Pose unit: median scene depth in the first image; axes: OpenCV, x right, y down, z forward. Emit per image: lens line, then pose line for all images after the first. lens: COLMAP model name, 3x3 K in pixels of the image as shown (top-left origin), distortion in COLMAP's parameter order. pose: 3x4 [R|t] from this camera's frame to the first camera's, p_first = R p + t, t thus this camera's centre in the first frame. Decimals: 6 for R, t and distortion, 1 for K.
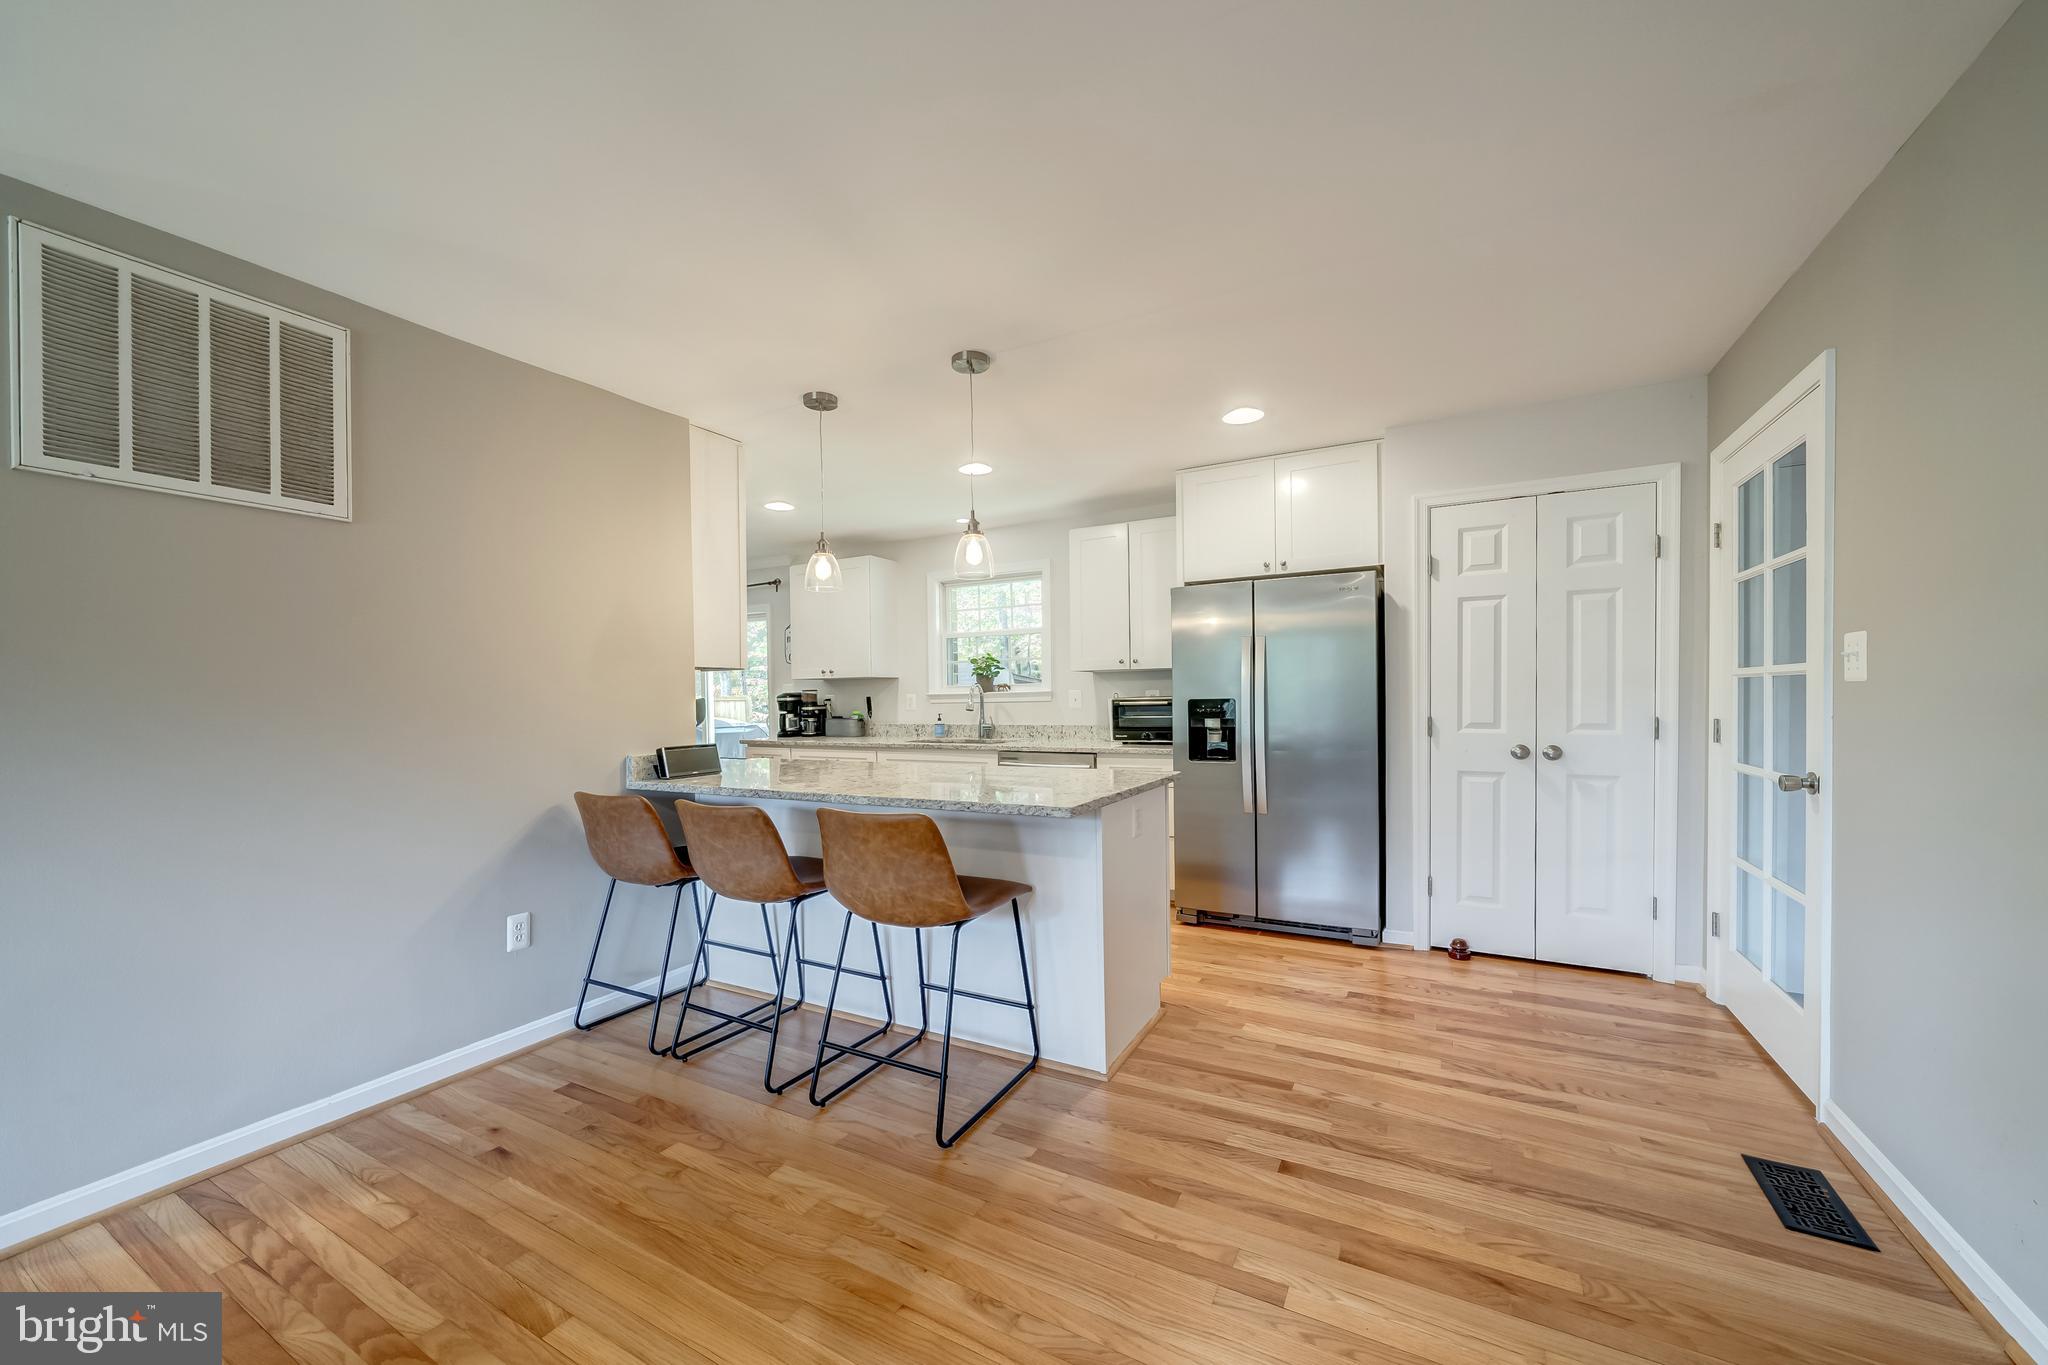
lens RADIAL K [[714.8, 0, 939.9], [0, 714.8, 712.0], [0, 0, 1]] dist [-0.006087, 0.000451]
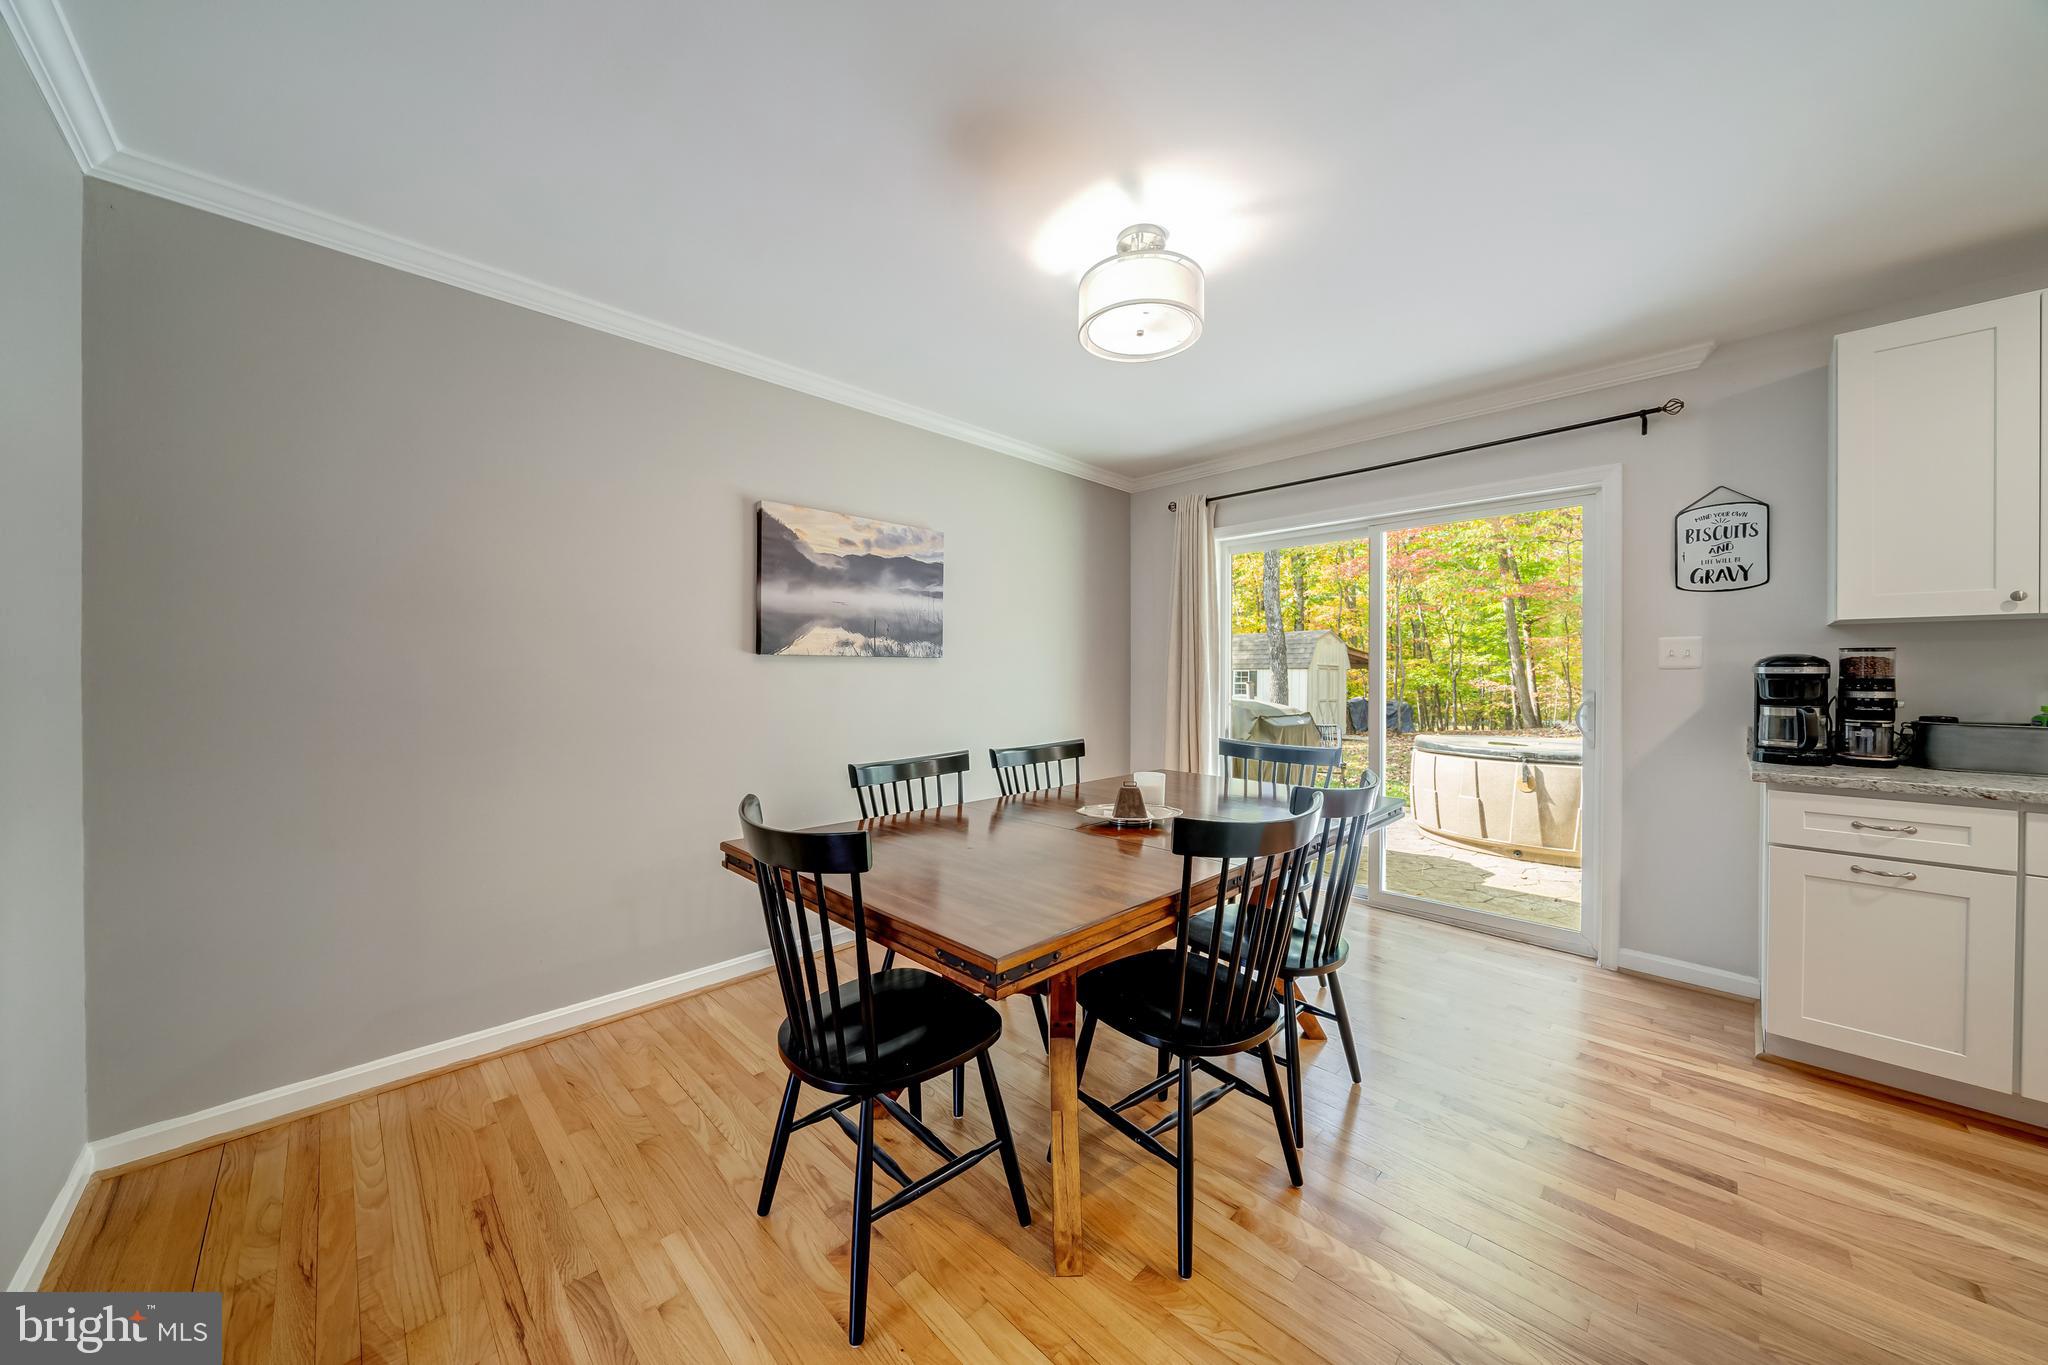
lens RADIAL K [[714.8, 0, 1033.4], [0, 714.8, 680.8], [0, 0, 1]] dist [-0.006087, 0.000451]
pose [[0.976412, 0.018947, -0.215084, -0.874896], [-0.022554, 0.999643, -0.014327, 0.004833], [0.214735, 0.018840, 0.976491, 0.841702]]
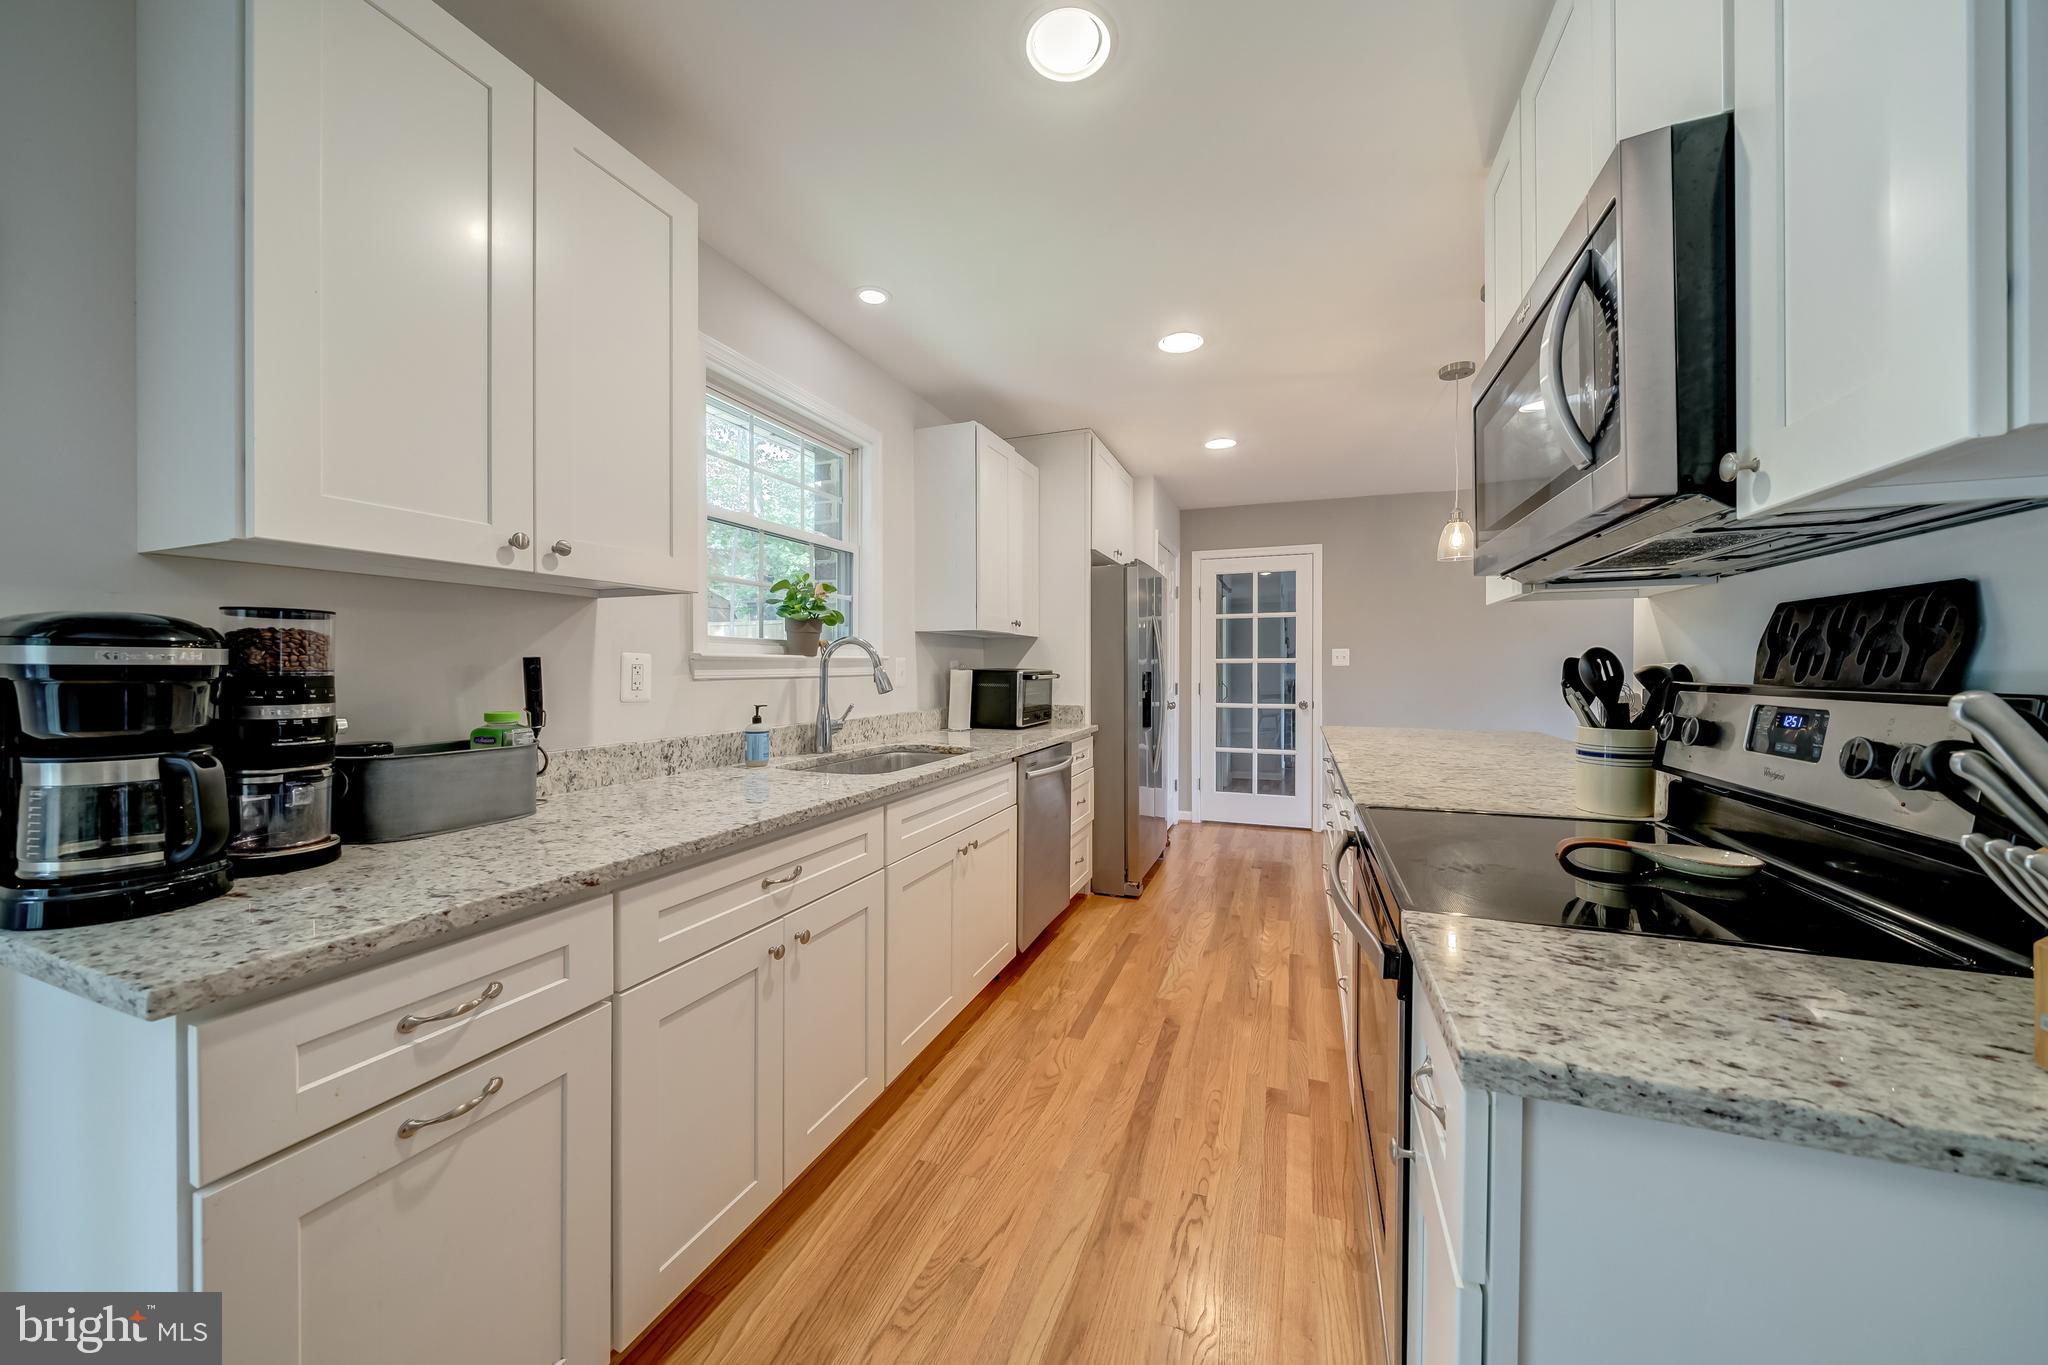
lens RADIAL K [[714.8, 0, 1032.7], [0, 714.8, 668.8], [0, 0, 1]] dist [-0.006087, 0.000451]
pose [[-0.215345, 0.013632, 0.976443, -0.641160], [0.023710, 0.999681, -0.008727, -0.015547], [-0.976250, 0.021272, -0.215599, 1.365121]]
